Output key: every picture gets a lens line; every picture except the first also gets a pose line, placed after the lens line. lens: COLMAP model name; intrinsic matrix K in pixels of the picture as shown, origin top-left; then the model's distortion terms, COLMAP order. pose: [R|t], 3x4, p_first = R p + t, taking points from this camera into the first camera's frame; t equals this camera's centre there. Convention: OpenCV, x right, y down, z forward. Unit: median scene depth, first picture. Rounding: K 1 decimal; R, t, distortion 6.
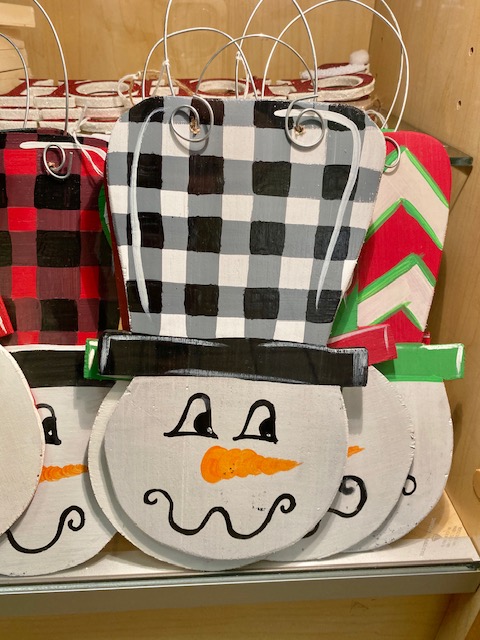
lens RADIAL K [[496.5, 0, 239.5], [0, 496.5, 322.8], [0, 0, 1]] dist [0.001592, -0.011149]
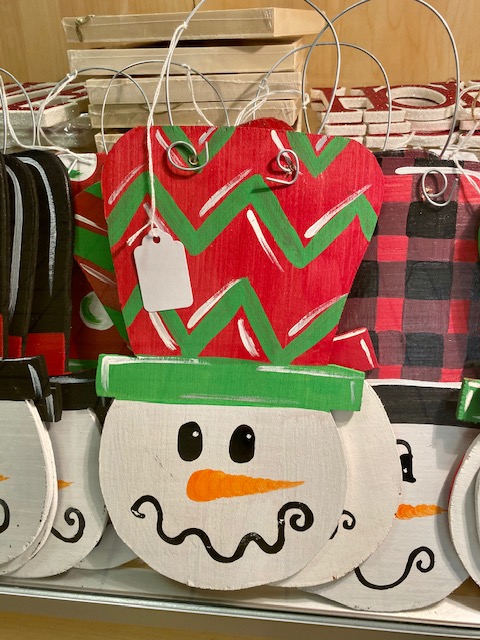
lens RADIAL K [[496.5, 0, 240.6], [0, 496.5, 318.0], [0, 0, 1]] dist [0.001592, -0.011149]
pose [[0.981107, 0.045286, -0.188092, -0.530885], [-0.039732, 0.998659, 0.033193, -0.093038], [0.189343, -0.025093, 0.981590, 0.000782]]
